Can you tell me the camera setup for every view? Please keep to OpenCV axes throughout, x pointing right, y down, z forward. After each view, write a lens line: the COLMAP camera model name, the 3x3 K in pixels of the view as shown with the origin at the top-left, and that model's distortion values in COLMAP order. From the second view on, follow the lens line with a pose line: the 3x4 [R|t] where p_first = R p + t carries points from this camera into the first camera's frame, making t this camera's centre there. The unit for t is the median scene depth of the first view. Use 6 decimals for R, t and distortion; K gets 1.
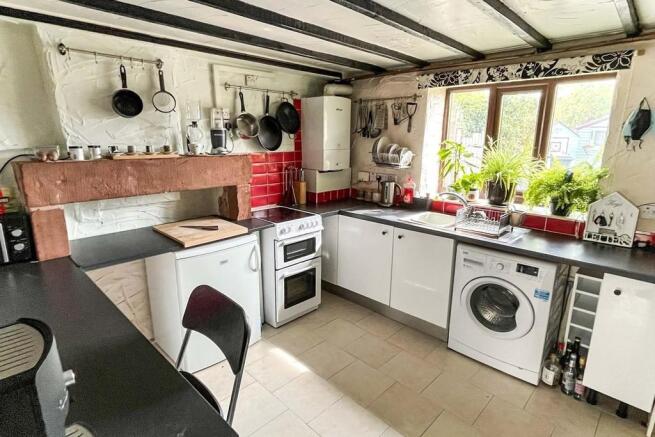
lens RADIAL K [[342.7, 0, 327.5], [0, 342.7, 218.5], [0, 0, 1]] dist [-0.028111, -0.000152]
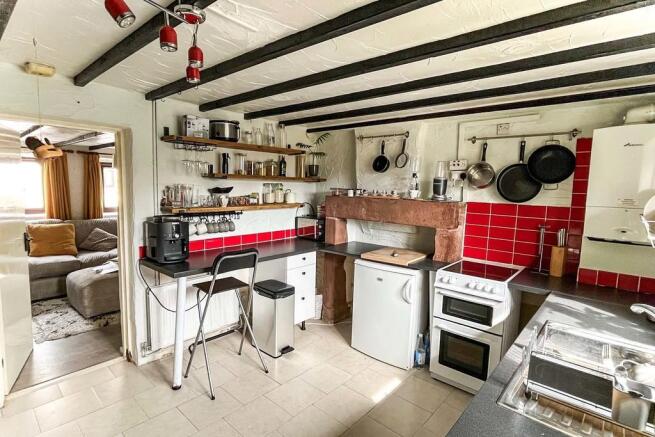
lens RADIAL K [[342.7, 0, 327.5], [0, 342.7, 218.5], [0, 0, 1]] dist [-0.028111, -0.000152]
pose [[0.025498, 0.093244, -0.995317, 0.796896], [-0.248052, 0.965093, 0.084058, -0.128923], [0.968411, 0.244747, 0.047738, 0.577947]]
